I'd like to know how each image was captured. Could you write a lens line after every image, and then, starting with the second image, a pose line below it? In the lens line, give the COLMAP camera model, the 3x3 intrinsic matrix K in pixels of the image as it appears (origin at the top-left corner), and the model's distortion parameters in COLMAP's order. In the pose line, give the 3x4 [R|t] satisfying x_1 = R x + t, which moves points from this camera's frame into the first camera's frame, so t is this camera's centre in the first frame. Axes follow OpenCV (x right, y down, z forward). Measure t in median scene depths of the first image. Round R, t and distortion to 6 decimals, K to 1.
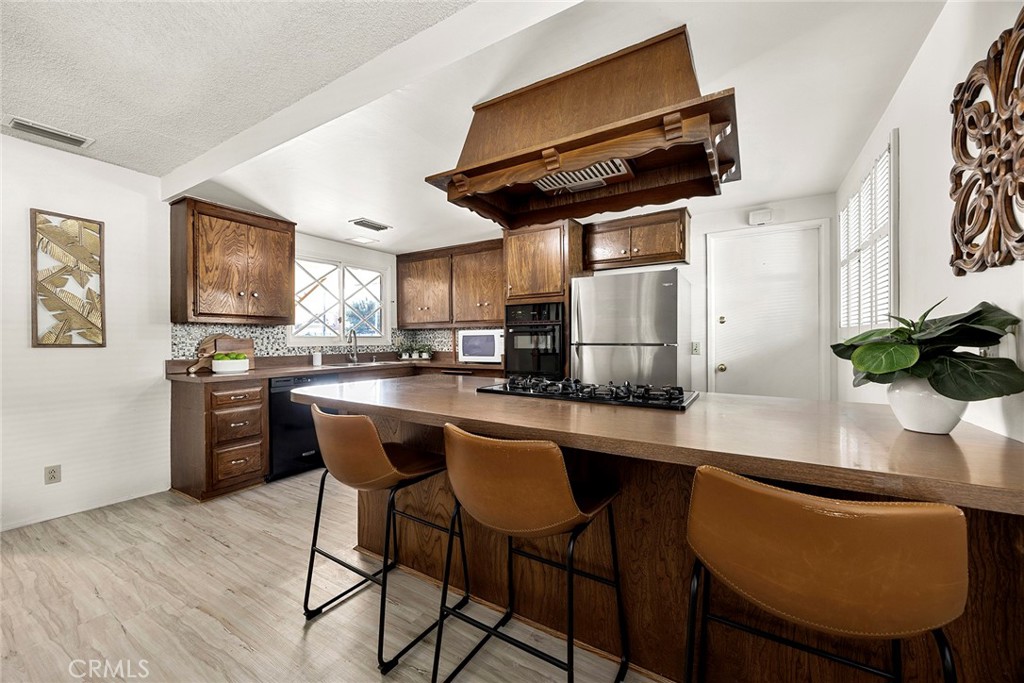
lens RADIAL K [[396.4, 0, 508.6], [0, 396.4, 336.4], [0, 0, 1]] dist [-0.001010, -0.000158]
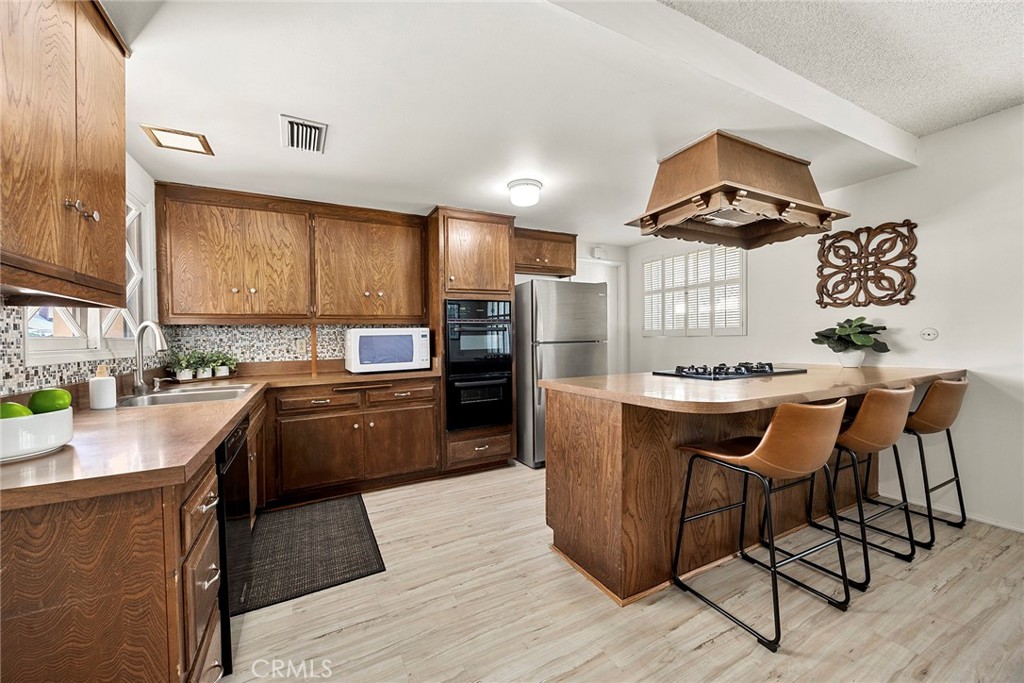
lens RADIAL K [[396.4, 0, 510.0], [0, 396.4, 347.1], [0, 0, 1]] dist [-0.001010, -0.000158]
pose [[0.511109, -0.024686, 0.859161, -0.629763], [0.010072, 0.999691, 0.022732, 0.005294], [-0.859457, -0.002965, 0.511200, 0.427709]]
